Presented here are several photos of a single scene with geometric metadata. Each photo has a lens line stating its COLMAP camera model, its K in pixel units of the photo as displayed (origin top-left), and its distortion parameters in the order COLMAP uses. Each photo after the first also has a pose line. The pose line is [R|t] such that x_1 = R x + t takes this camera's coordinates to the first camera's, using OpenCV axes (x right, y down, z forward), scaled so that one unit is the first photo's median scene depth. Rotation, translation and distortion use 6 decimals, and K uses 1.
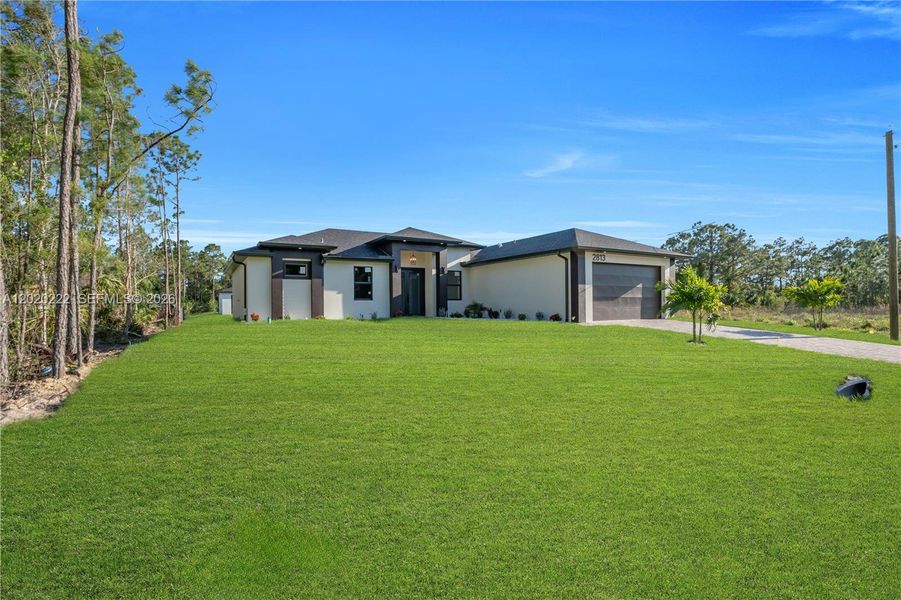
lens RADIAL K [[435.1, 0, 454.5], [0, 435.1, 305.1], [0, 0, 1]] dist [-0.033289, 0.000433]
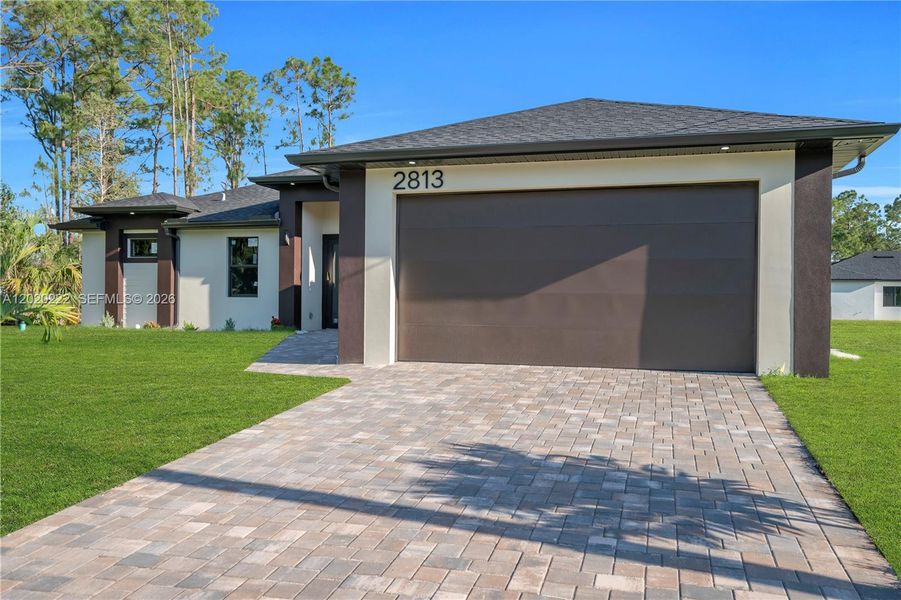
lens RADIAL K [[754.6, 0, 450.5], [0, 754.6, 300.0], [0, 0, 1]] dist [0.054003, -0.001617]
pose [[0.685509, 0.012753, -0.727952, 0.676299], [-0.014371, 0.999889, 0.003984, -0.015077], [0.727922, 0.007730, 0.685616, 0.519465]]
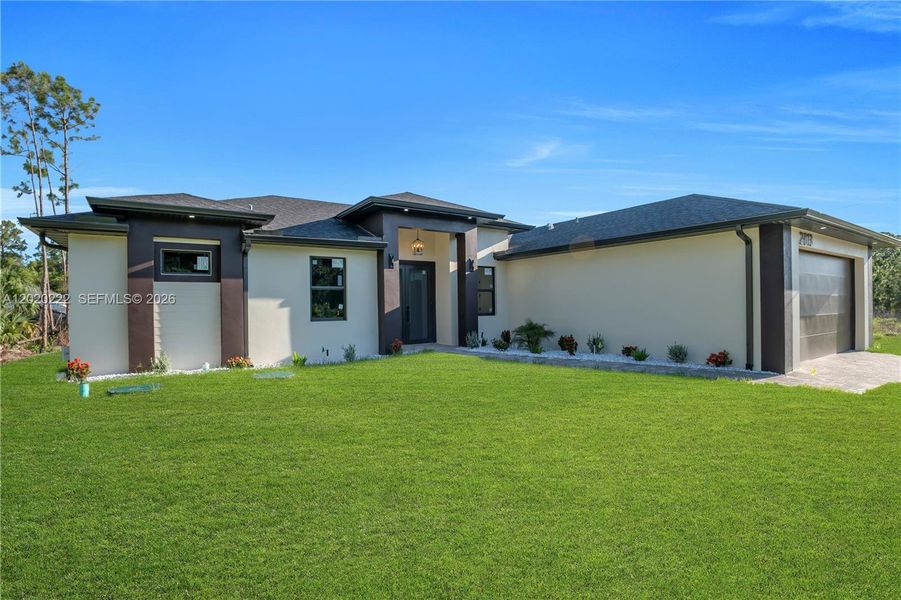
lens RADIAL K [[435.1, 0, 454.5], [0, 435.1, 305.1], [0, 0, 1]] dist [-0.033289, 0.000433]
pose [[0.997720, -0.003910, 0.067379, -0.092231], [0.003821, 0.999992, 0.001443, -0.030307], [-0.067385, -0.001182, 0.997726, 0.459665]]
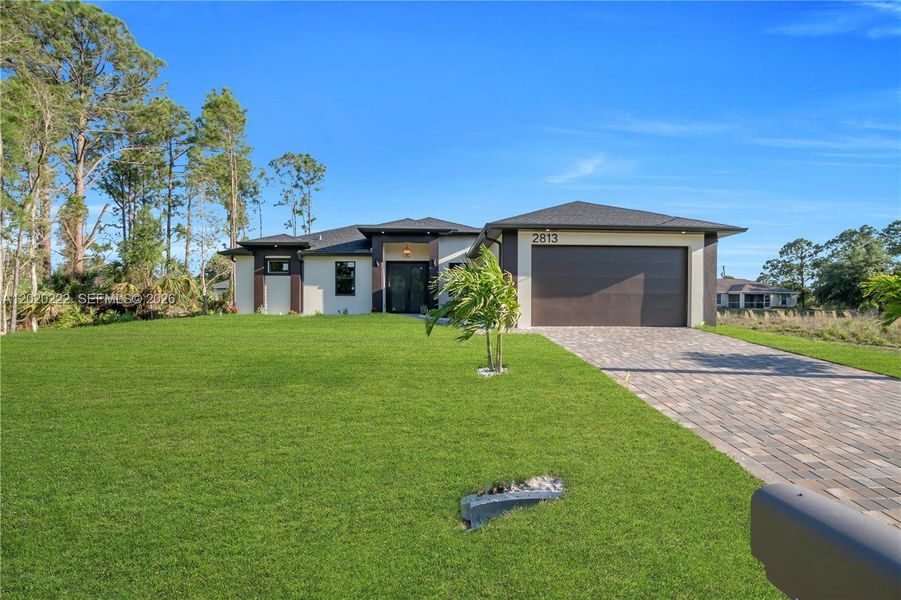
lens RADIAL K [[435.1, 0, 454.5], [0, 435.1, 305.1], [0, 0, 1]] dist [-0.033289, 0.000433]
pose [[0.879557, 0.016783, -0.475497, 0.465903], [-0.010719, 0.999823, 0.015461, -0.008252], [0.475672, -0.008502, 0.879582, 0.254530]]
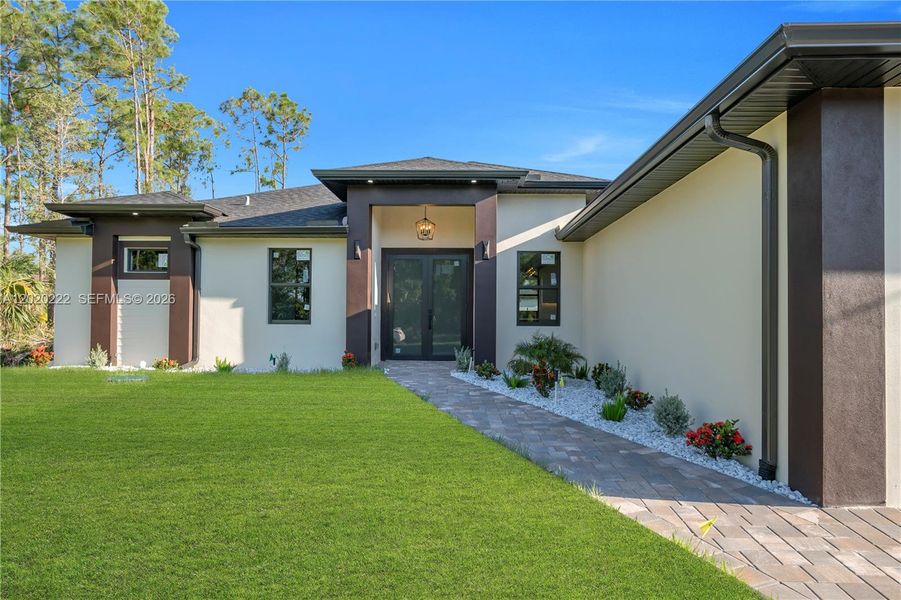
lens RADIAL K [[543.8, 0, 461.5], [0, 543.8, 302.3], [0, 0, 1]] dist [-0.001002, 0.000222]
pose [[0.845810, 0.005579, -0.533455, 0.232651], [-0.014320, 0.999822, -0.012248, -0.028765], [0.533292, 0.017999, 0.845740, 0.616041]]
